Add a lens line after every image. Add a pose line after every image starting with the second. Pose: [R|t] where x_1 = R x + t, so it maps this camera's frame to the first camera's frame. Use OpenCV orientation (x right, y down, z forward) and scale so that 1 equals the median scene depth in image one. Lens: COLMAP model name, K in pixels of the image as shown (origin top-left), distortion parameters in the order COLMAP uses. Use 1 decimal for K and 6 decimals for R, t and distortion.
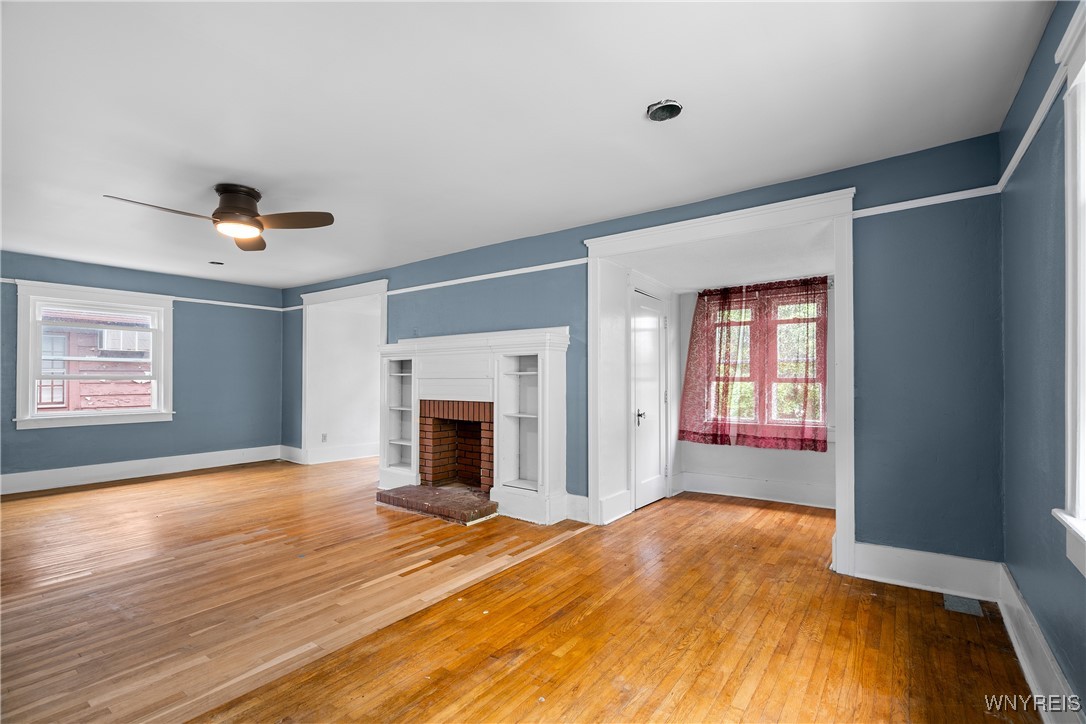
lens RADIAL K [[493.7, 0, 569.8], [0, 493.7, 376.3], [0, 0, 1]] dist [-0.000338, -0.000779]
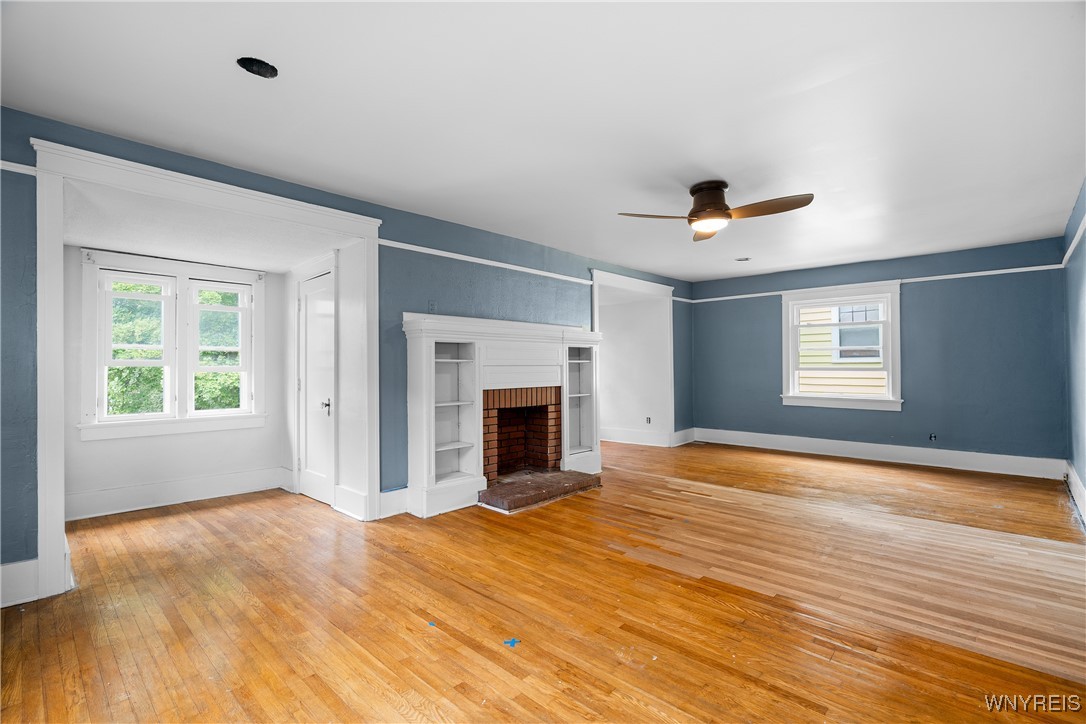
lens RADIAL K [[493.7, 0, 519.2], [0, 493.7, 365.4], [0, 0, 1]] dist [-0.000338, -0.000779]
pose [[0.166137, 0.004897, 0.986091, -1.278464], [0.001114, 0.999986, -0.005153, 0.009708], [-0.986102, 0.001955, 0.166129, 0.882535]]
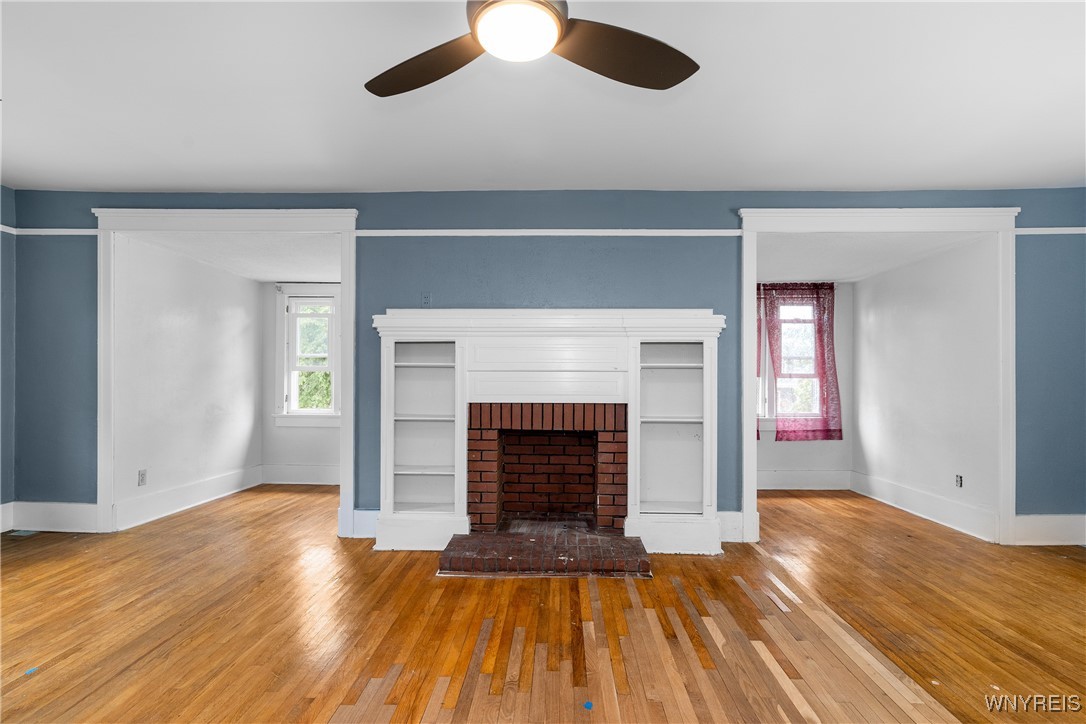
lens RADIAL K [[493.7, 0, 547.1], [0, 493.7, 379.3], [0, 0, 1]] dist [-0.000338, -0.000779]
pose [[0.827767, 0.000971, 0.561071, -0.651417], [-0.007979, 0.999918, 0.010041, 0.009437], [-0.561015, -0.012789, 0.827707, 0.442326]]
